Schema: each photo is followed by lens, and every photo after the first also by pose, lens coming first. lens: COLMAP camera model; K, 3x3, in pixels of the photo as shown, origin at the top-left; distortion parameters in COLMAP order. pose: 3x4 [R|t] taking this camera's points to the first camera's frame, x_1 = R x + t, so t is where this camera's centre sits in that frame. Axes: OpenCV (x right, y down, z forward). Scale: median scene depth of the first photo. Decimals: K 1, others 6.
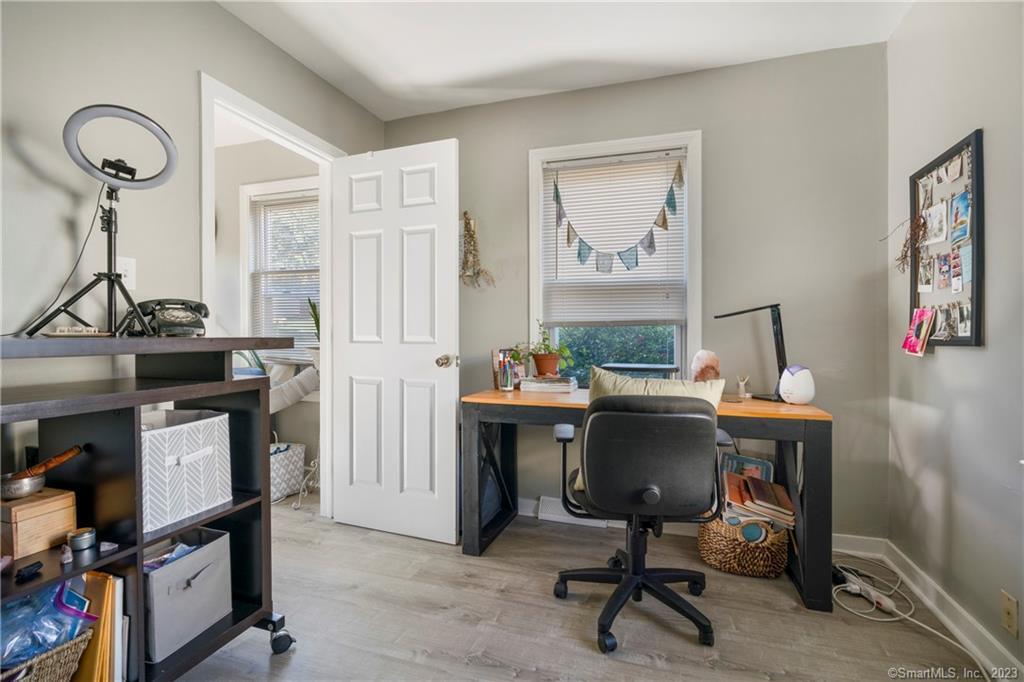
lens RADIAL K [[473.2, 0, 507.4], [0, 473.2, 341.7], [0, 0, 1]] dist [-0.008638, 0.000540]
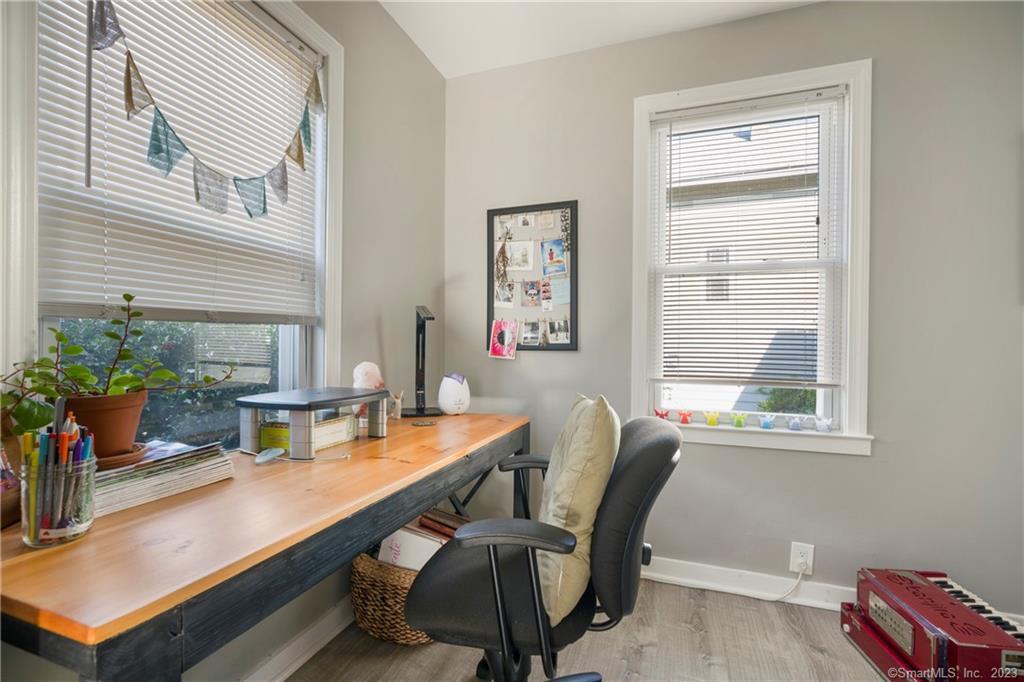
lens RADIAL K [[473.2, 0, 507.4], [0, 473.2, 341.7], [0, 0, 1]] dist [-0.008638, 0.000540]
pose [[0.029446, -0.002929, 0.999562, -0.371724], [-0.001146, 0.999995, 0.002964, -0.017706], [-0.999566, -0.001233, 0.029442, 0.954176]]
